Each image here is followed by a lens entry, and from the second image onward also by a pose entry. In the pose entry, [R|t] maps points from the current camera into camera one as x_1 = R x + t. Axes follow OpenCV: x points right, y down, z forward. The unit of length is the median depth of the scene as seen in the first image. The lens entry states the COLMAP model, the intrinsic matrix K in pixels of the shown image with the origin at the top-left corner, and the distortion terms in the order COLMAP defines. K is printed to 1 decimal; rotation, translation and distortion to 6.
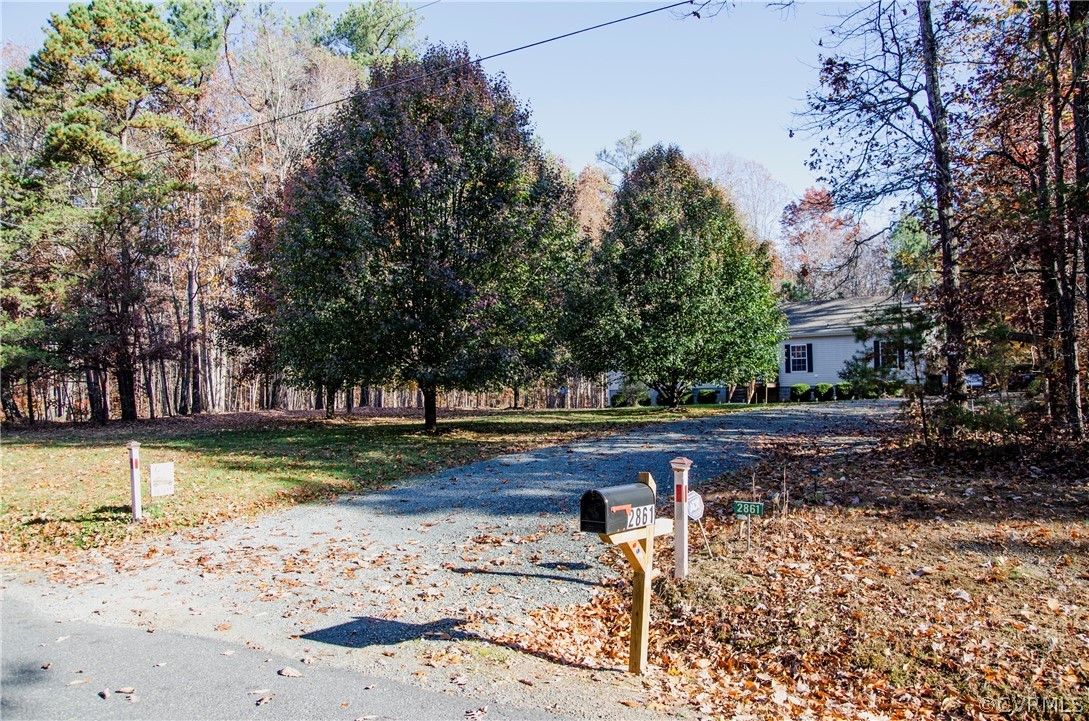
lens RADIAL K [[826.6, 0, 544.5], [0, 826.6, 360.5], [0, 0, 1]] dist [-0.158554, 0.146027]
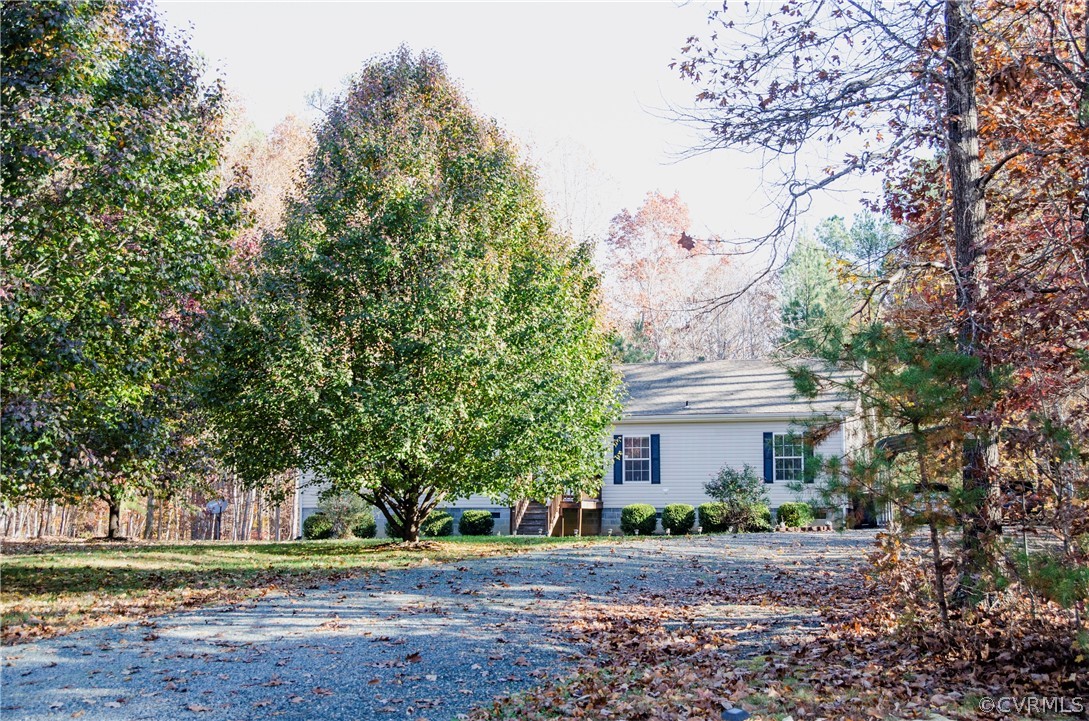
lens RADIAL K [[1253.0, 0, 522.3], [0, 1253.0, 361.4], [0, 0, 1]] dist [0.019042, 0.022062]
pose [[0.974480, 0.044589, 0.220001, 0.045752], [-0.025382, 0.995675, -0.089372, 0.012870], [-0.223035, 0.081507, 0.971397, 0.198372]]
